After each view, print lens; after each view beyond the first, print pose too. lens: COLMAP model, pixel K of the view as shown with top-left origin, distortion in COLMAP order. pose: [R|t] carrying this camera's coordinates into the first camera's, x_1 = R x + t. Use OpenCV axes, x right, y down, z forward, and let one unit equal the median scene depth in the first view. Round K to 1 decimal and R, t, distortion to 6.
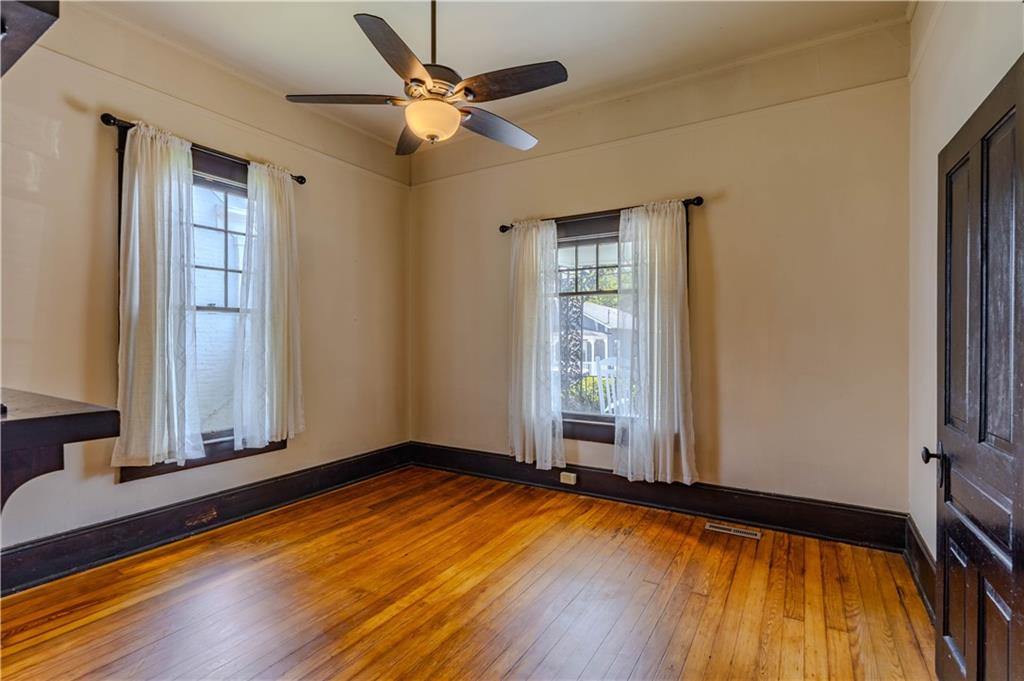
lens RADIAL K [[499.0, 0, 492.4], [0, 499.0, 341.4], [0, 0, 1]] dist [-0.000540, 0.007901]
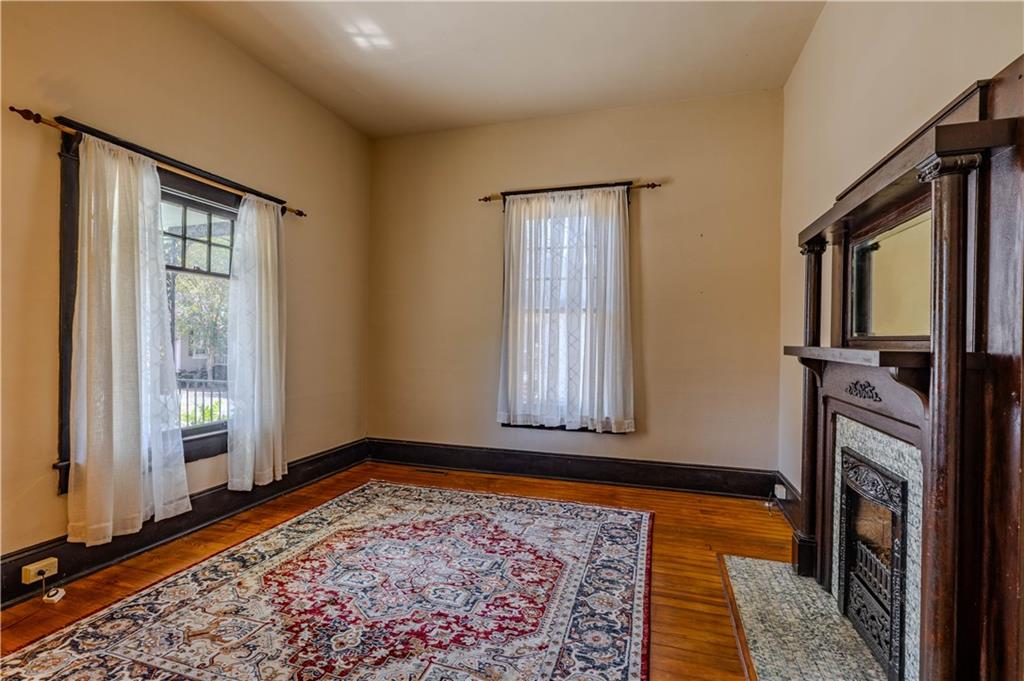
lens RADIAL K [[499.0, 0, 492.4], [0, 499.0, 341.4], [0, 0, 1]] dist [-0.000540, 0.007901]
pose [[-0.239943, -0.007991, 0.970754, -0.744287], [-0.001646, 0.999968, 0.007824, 0.005908], [-0.970786, 0.000279, -0.239948, 0.807626]]
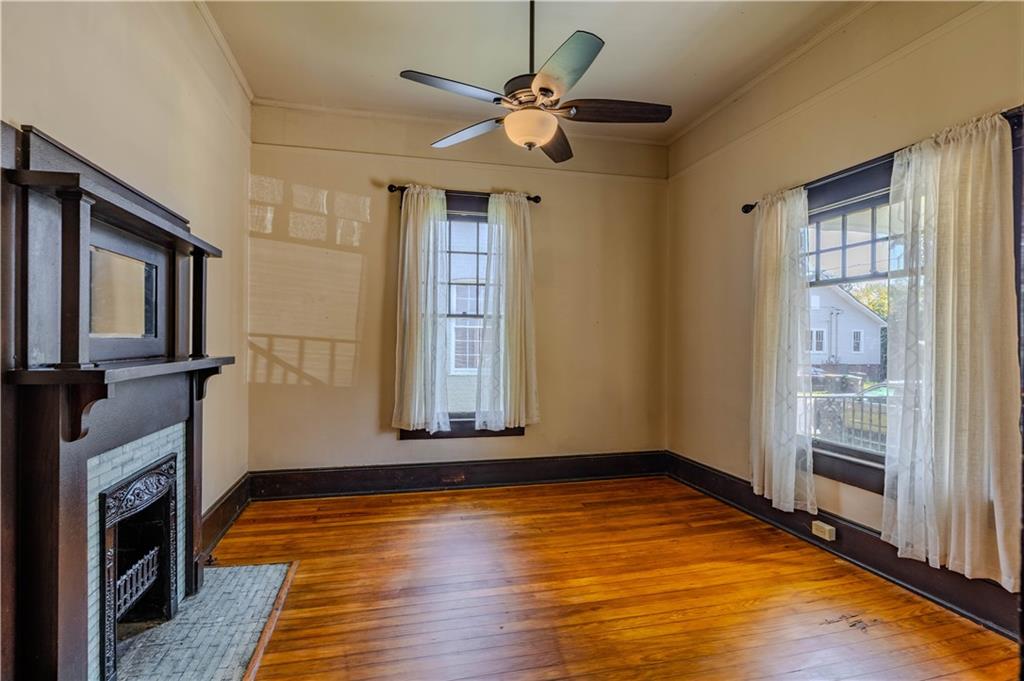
lens RADIAL K [[499.0, 0, 492.4], [0, 499.0, 341.4], [0, 0, 1]] dist [-0.000540, 0.007901]
pose [[0.711581, 0.007937, -0.702559, 0.357998], [-0.011343, 0.999936, -0.000192, -0.001072], [0.702513, 0.008106, 0.711625, 0.137206]]
